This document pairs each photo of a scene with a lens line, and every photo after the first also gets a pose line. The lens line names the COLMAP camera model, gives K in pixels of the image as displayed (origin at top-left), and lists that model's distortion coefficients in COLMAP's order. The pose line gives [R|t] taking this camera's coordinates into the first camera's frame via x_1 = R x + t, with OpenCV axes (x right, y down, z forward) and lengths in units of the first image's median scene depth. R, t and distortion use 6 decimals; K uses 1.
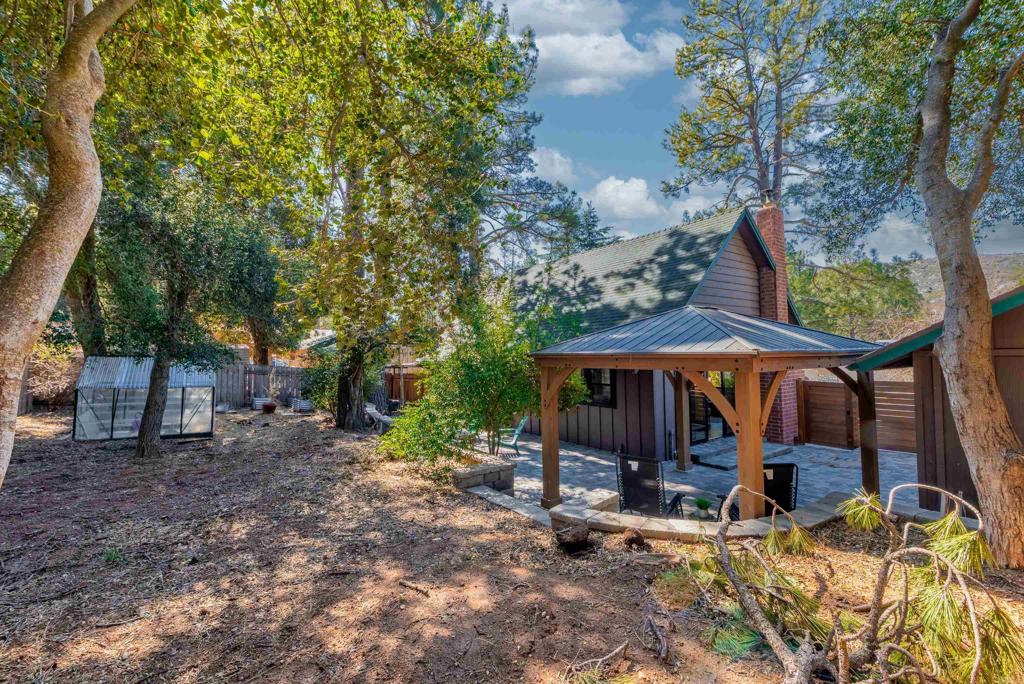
lens RADIAL K [[444.5, 0, 512.0], [0, 444.5, 342.0], [0, 0, 1]] dist [-0.003446, -0.000115]
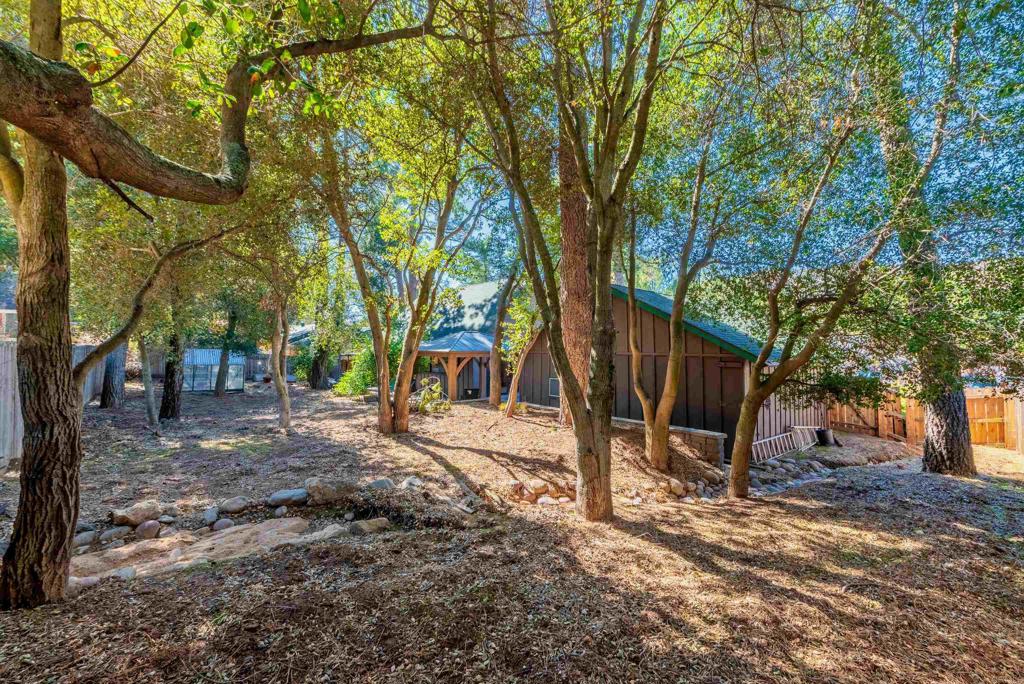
lens RADIAL K [[417.3, 0, 517.5], [0, 417.3, 343.9], [0, 0, 1]] dist [0.001226, 0.000287]
pose [[0.992987, 0.015687, 0.117175, 0.243539], [-0.018069, 0.999651, 0.019293, -0.040052], [-0.116831, -0.021275, 0.992924, -0.796274]]
